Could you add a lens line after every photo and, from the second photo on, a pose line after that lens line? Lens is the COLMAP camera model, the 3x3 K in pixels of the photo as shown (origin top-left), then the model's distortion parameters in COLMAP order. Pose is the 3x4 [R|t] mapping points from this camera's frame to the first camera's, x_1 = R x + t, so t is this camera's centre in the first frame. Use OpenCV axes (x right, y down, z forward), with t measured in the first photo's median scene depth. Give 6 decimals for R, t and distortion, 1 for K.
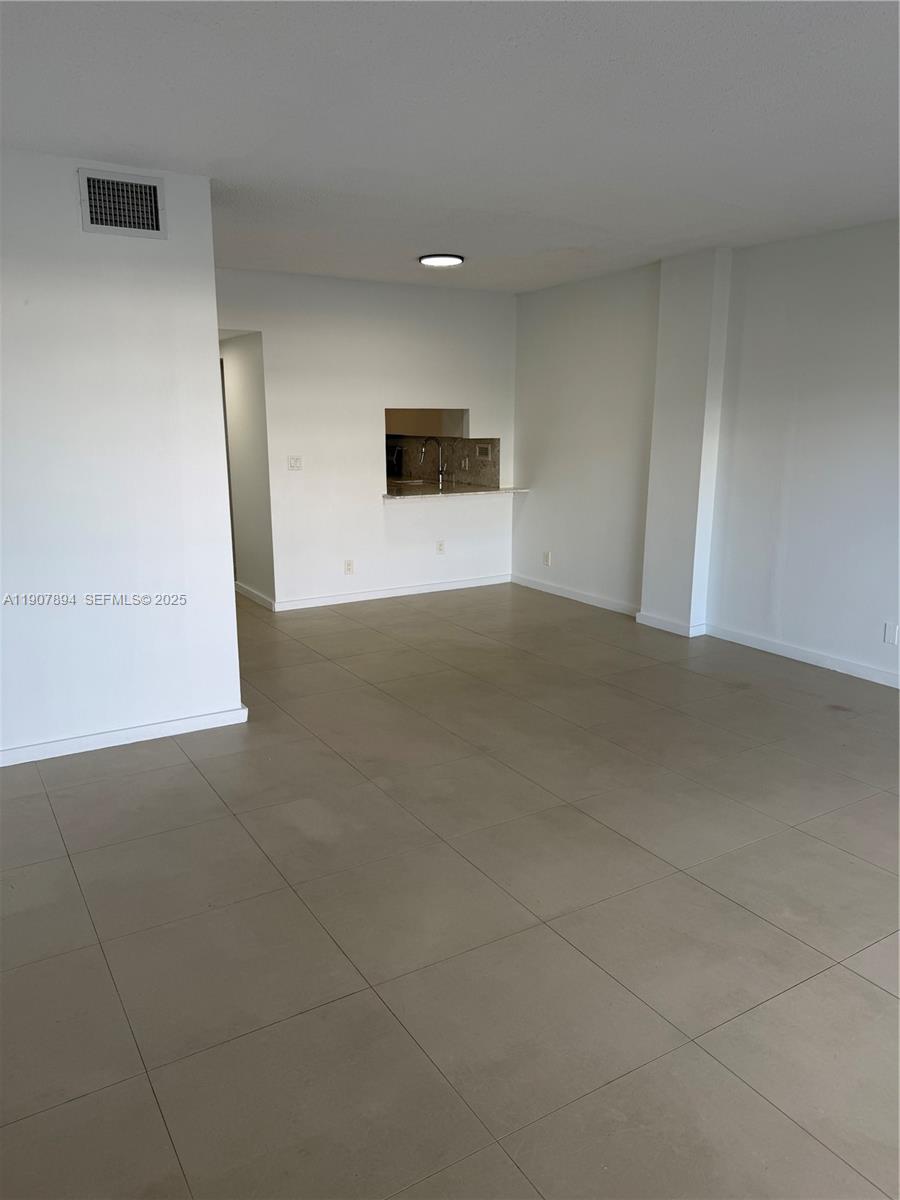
lens RADIAL K [[846.4, 0, 446.8], [0, 846.4, 609.4], [0, 0, 1]] dist [0.180701, -0.372585]
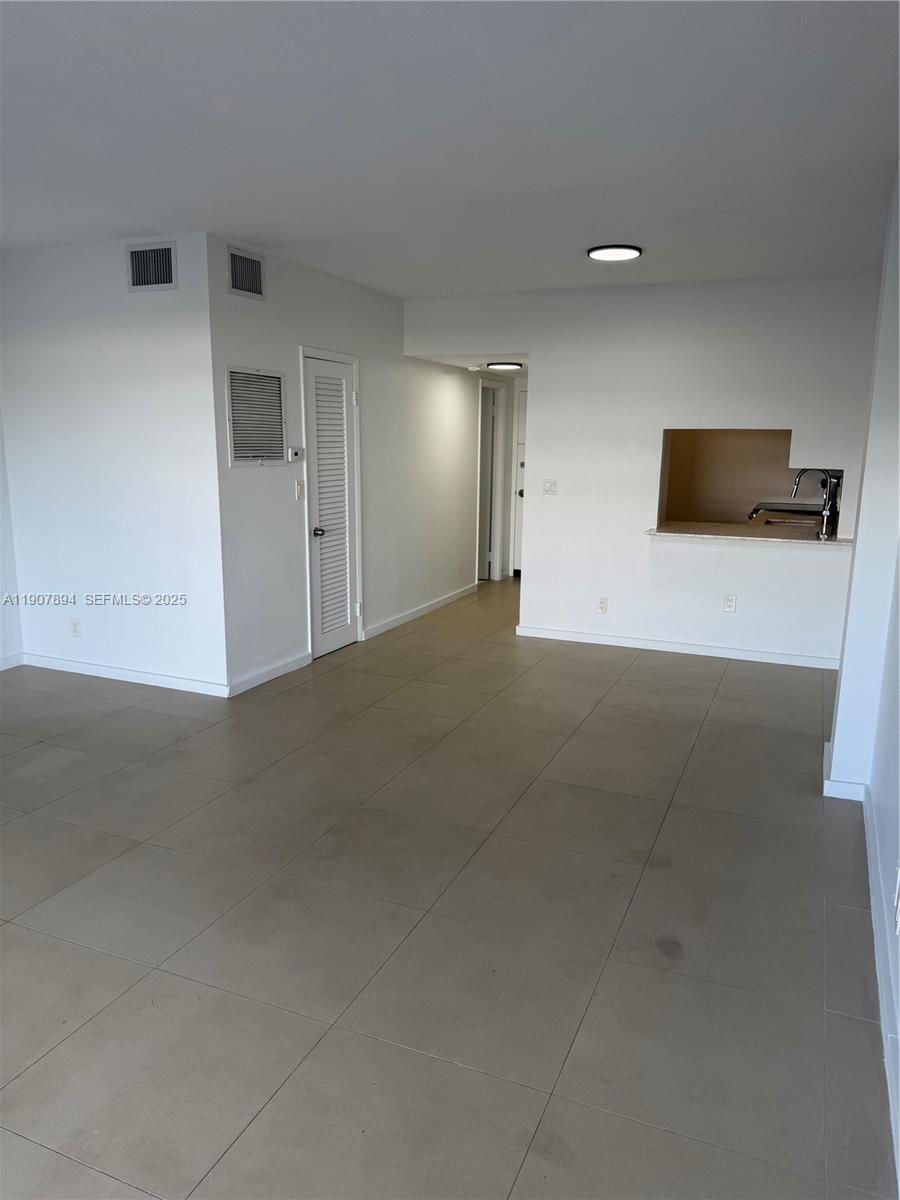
lens RADIAL K [[846.4, 0, 446.8], [0, 846.4, 609.4], [0, 0, 1]] dist [0.180701, -0.372585]
pose [[0.557628, 0.169507, -0.812599, 0.557449], [-0.195942, 0.978144, 0.069579, -0.080483], [0.806633, 0.120423, 0.578654, 0.369252]]
